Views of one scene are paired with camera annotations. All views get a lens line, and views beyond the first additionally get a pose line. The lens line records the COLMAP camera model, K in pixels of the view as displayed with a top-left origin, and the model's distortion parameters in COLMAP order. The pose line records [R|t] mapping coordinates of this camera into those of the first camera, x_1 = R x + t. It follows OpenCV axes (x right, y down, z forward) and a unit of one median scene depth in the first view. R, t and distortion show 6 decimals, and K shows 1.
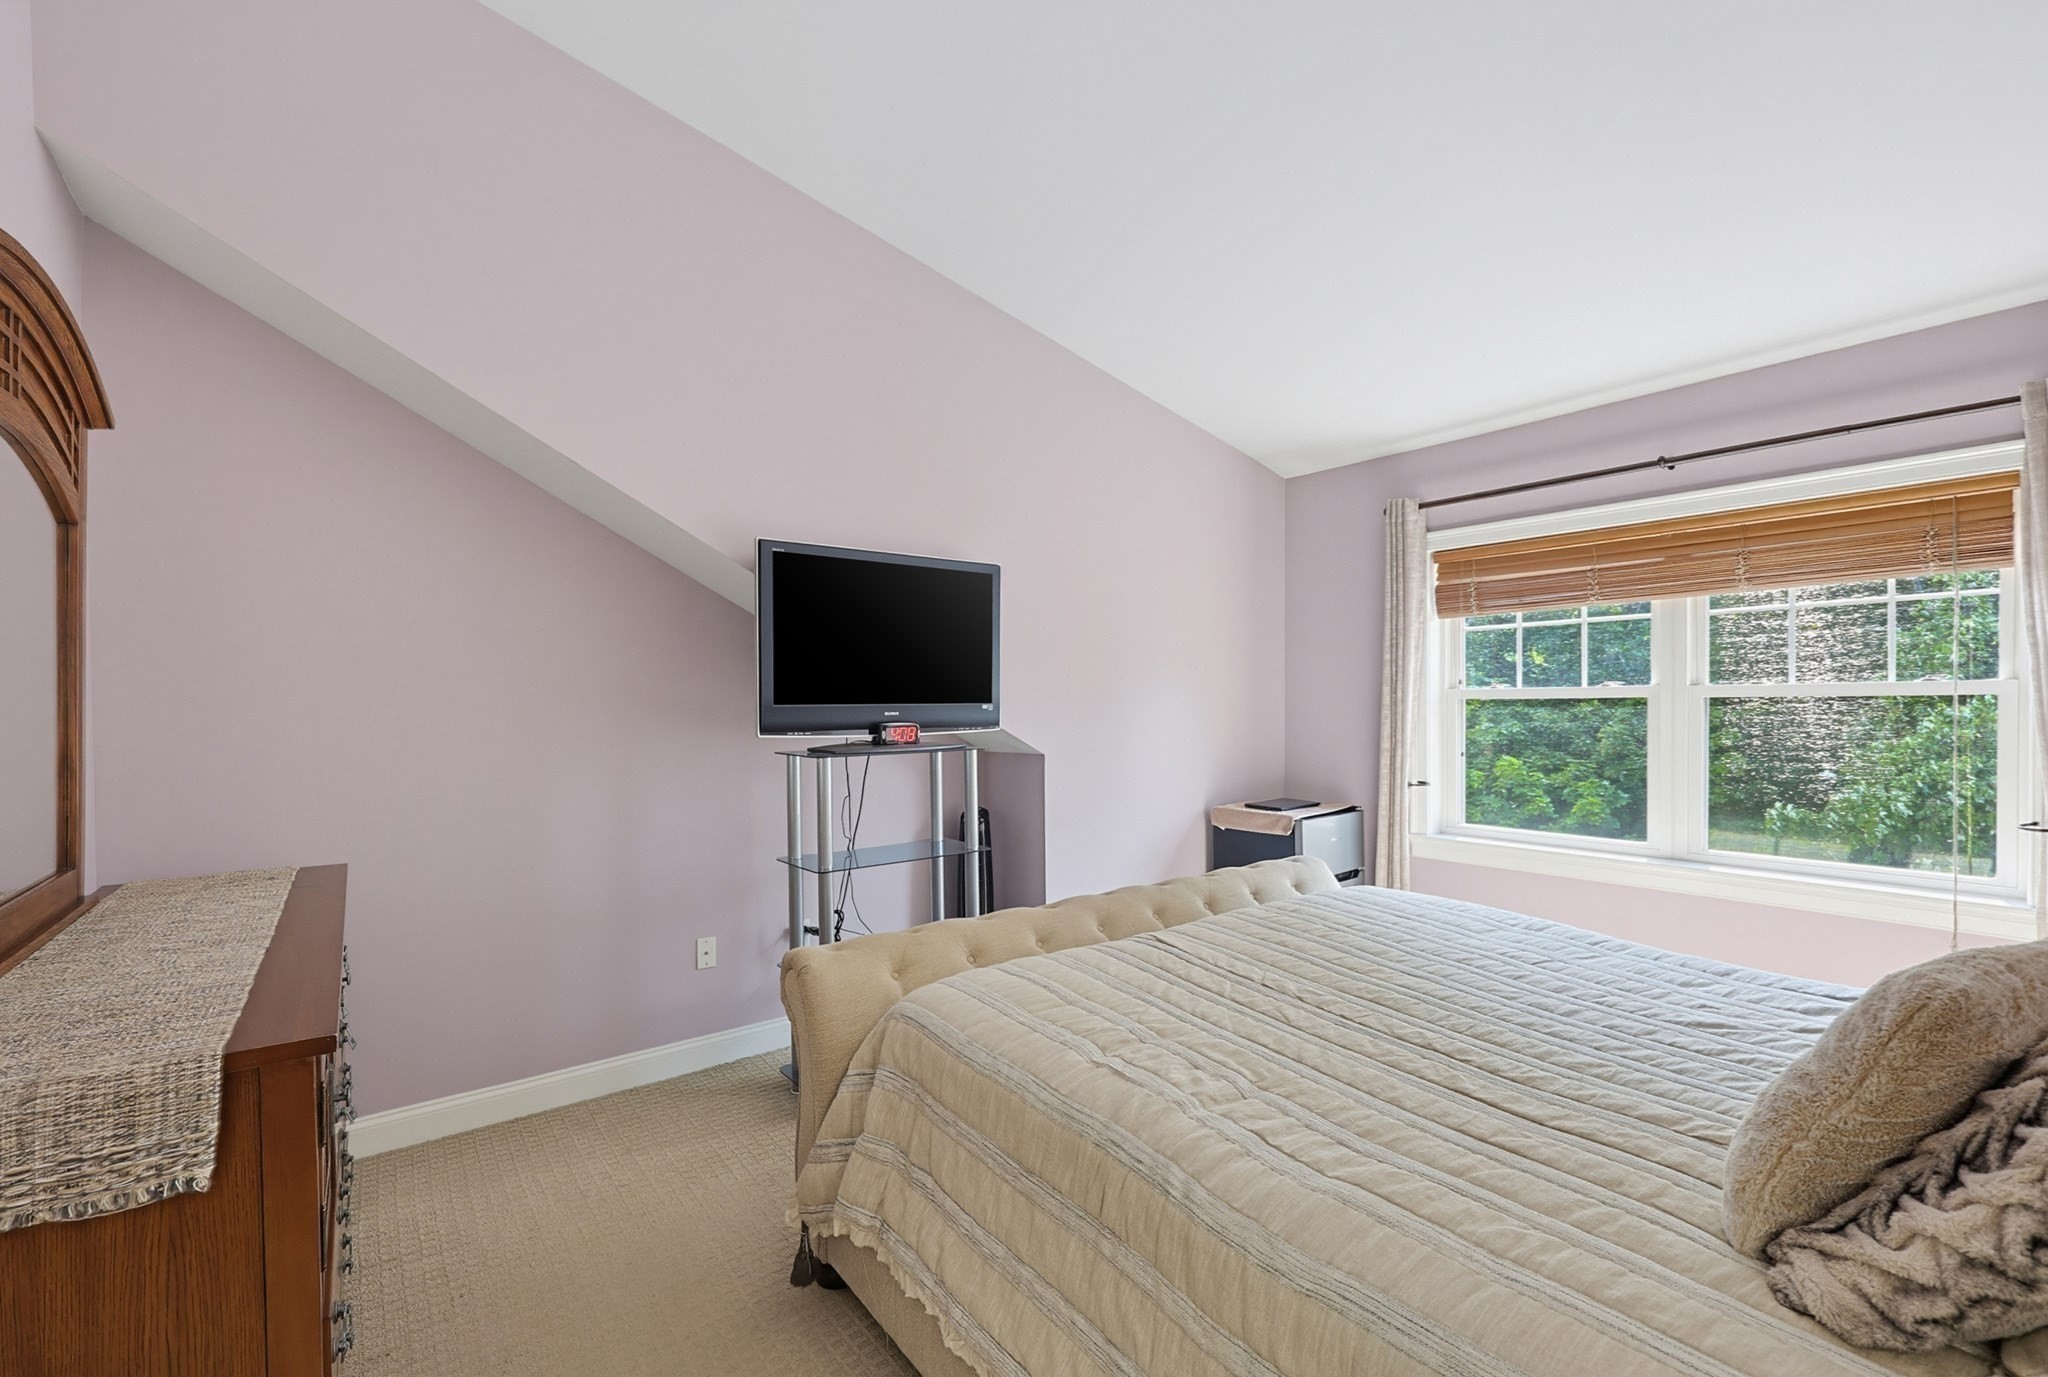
lens RADIAL K [[884.8, 0, 1053.6], [0, 884.8, 705.7], [0, 0, 1]] dist [0.000158, 0.000098]
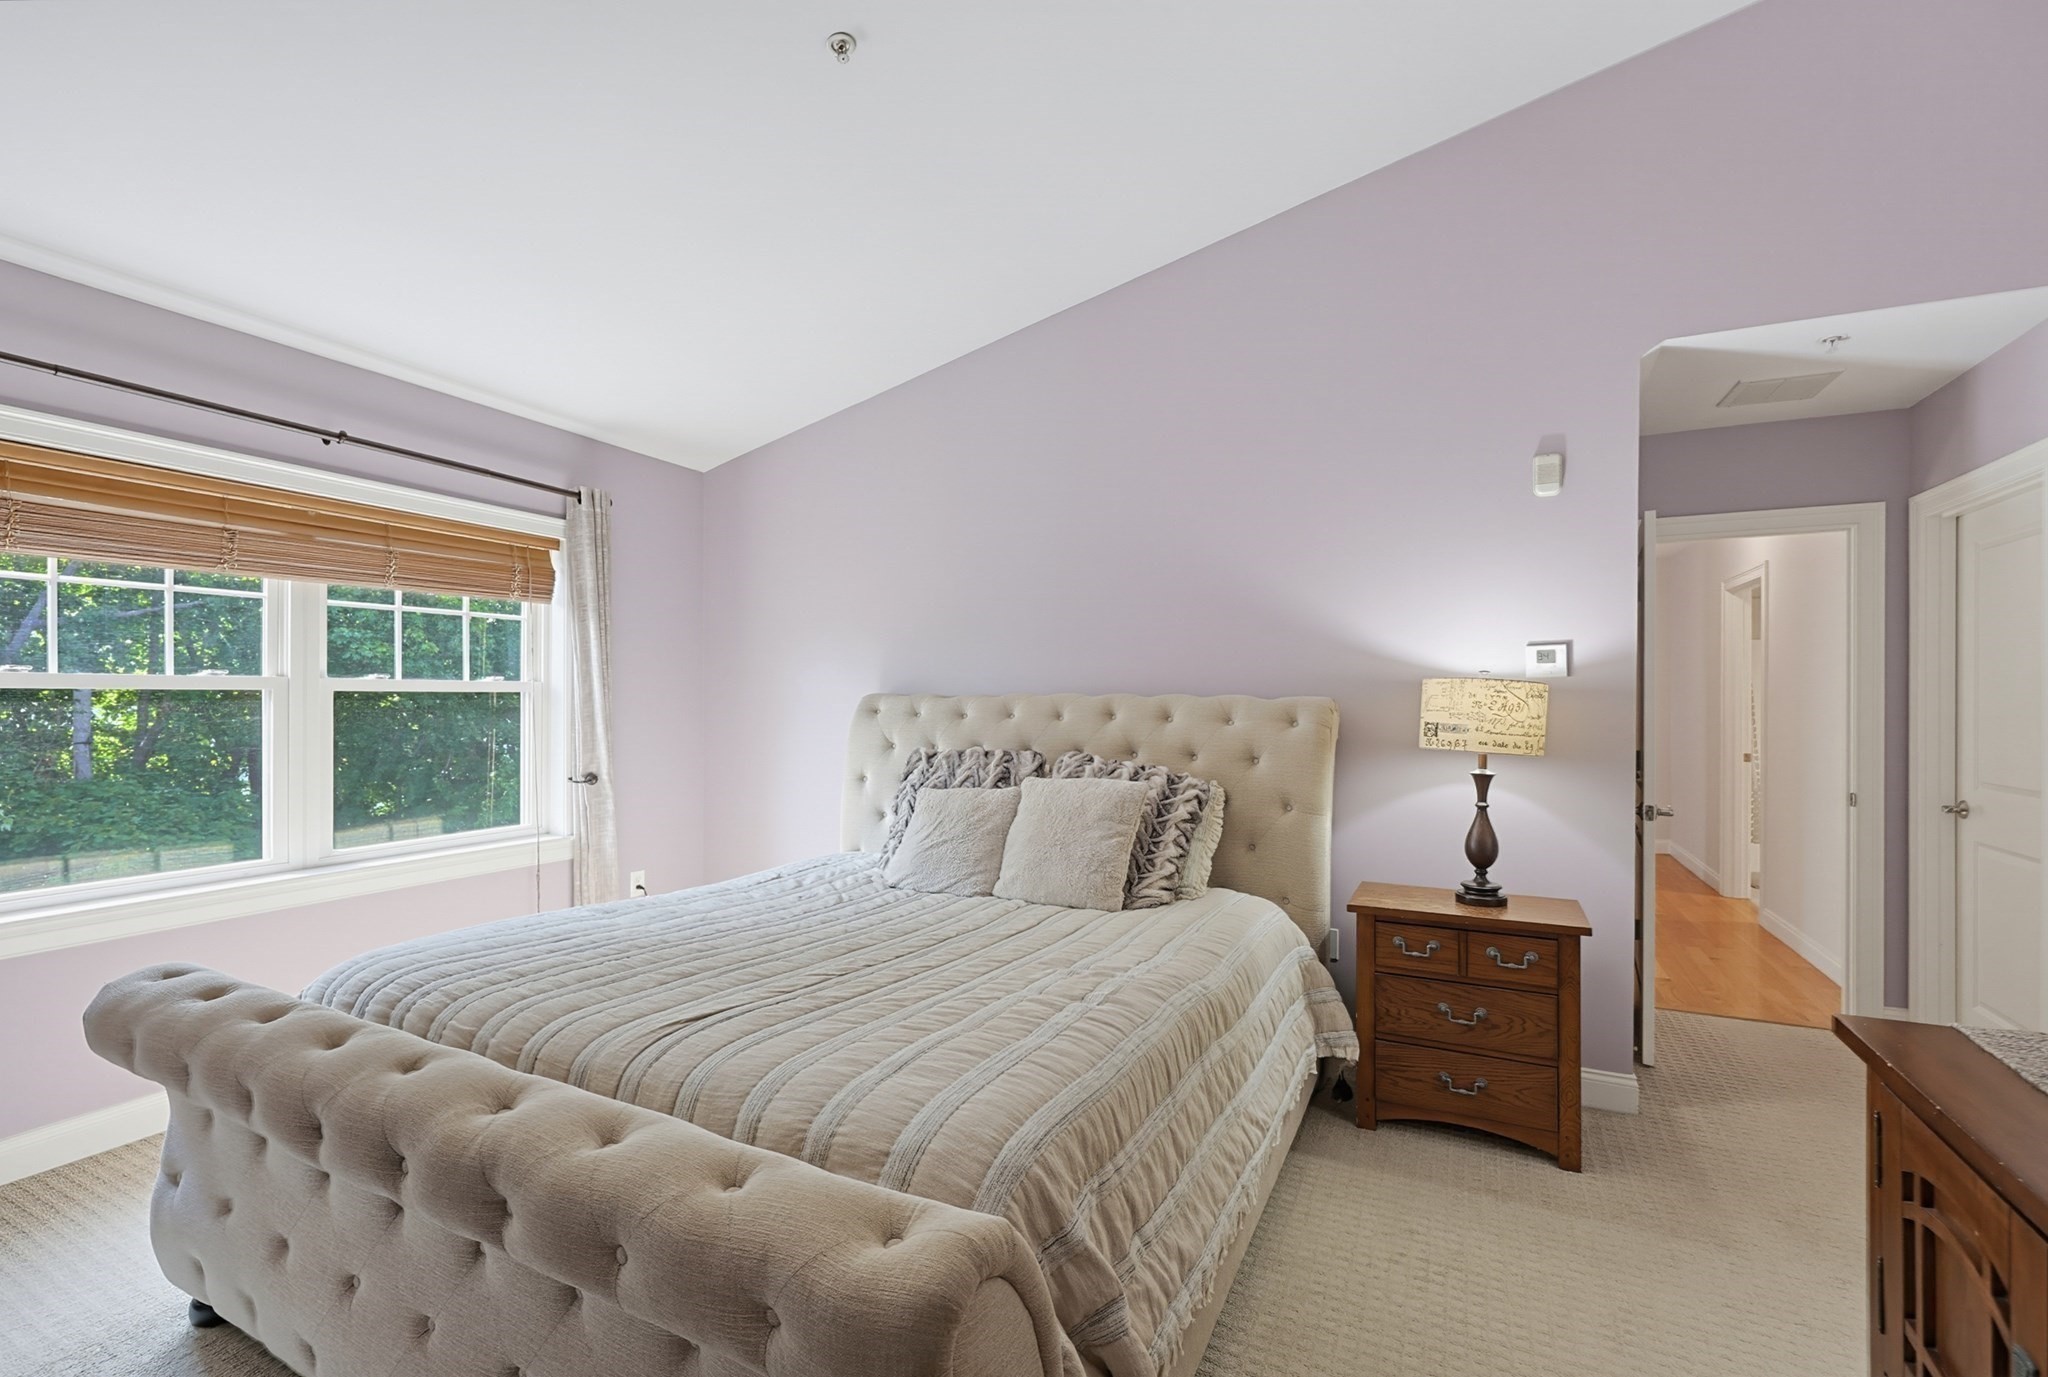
lens RADIAL K [[884.8, 0, 1053.6], [0, 884.8, 705.7], [0, 0, 1]] dist [0.000158, 0.000098]
pose [[-0.431126, -0.003323, 0.902286, -0.491915], [-0.002051, 0.999994, 0.002703, 0.002122], [-0.902290, -0.000685, -0.431130, 0.762584]]
